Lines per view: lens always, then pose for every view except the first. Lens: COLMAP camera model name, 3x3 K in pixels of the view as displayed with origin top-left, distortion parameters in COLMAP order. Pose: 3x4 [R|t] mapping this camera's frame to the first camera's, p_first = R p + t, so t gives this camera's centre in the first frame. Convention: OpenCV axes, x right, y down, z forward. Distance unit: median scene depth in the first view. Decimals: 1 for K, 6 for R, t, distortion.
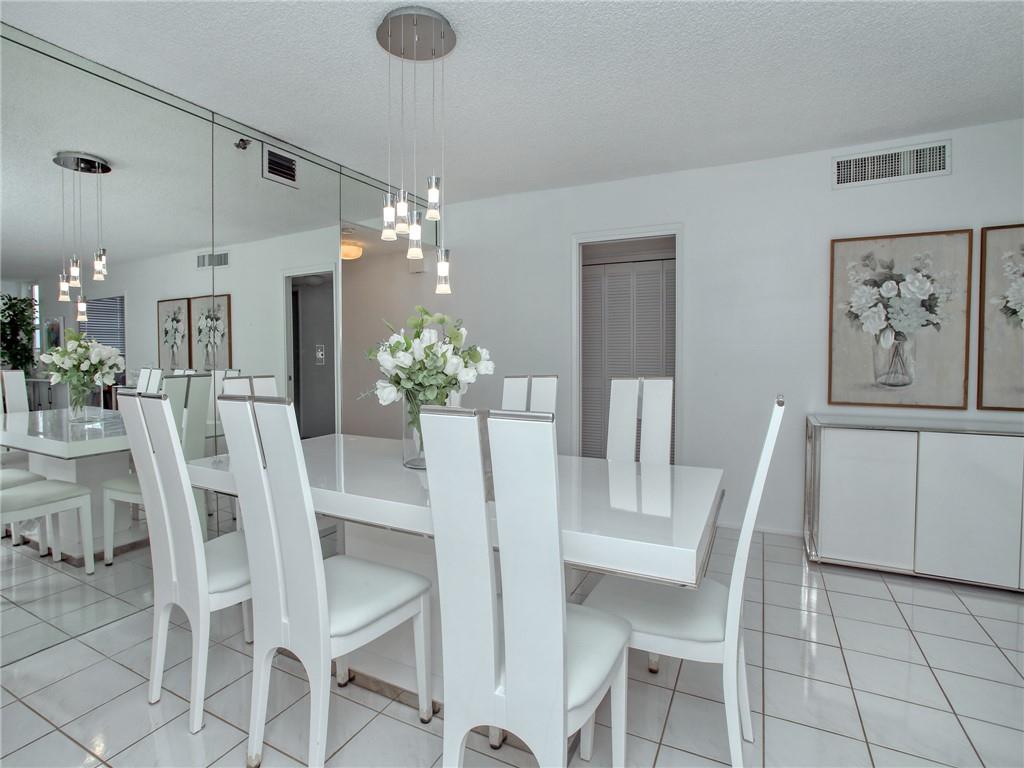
lens RADIAL K [[503.7, 0, 507.6], [0, 503.7, 385.7], [0, 0, 1]] dist [-0.060395, 0.021523]
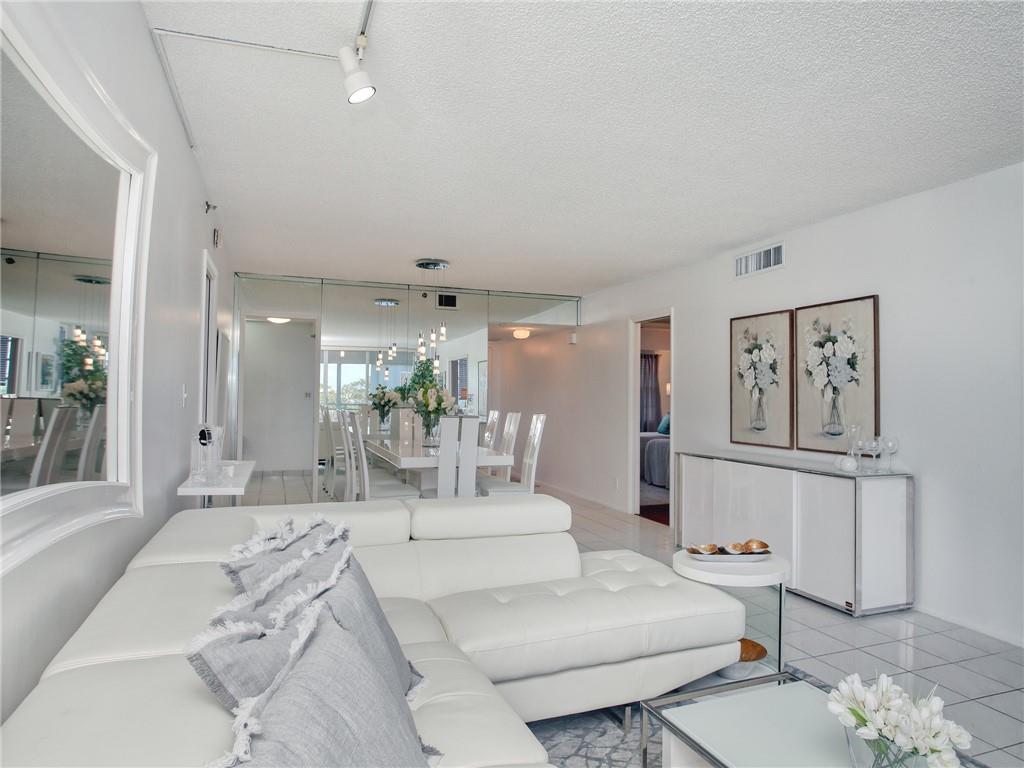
lens RADIAL K [[696.4, 0, 505.8], [0, 696.4, 403.8], [0, 0, 1]] dist [0.184078, 0.000190]
pose [[0.733786, 0.021042, -0.679055, 1.422166], [-0.065105, 0.997098, -0.039456, 0.044993], [0.676254, 0.073162, 0.733026, -0.752959]]
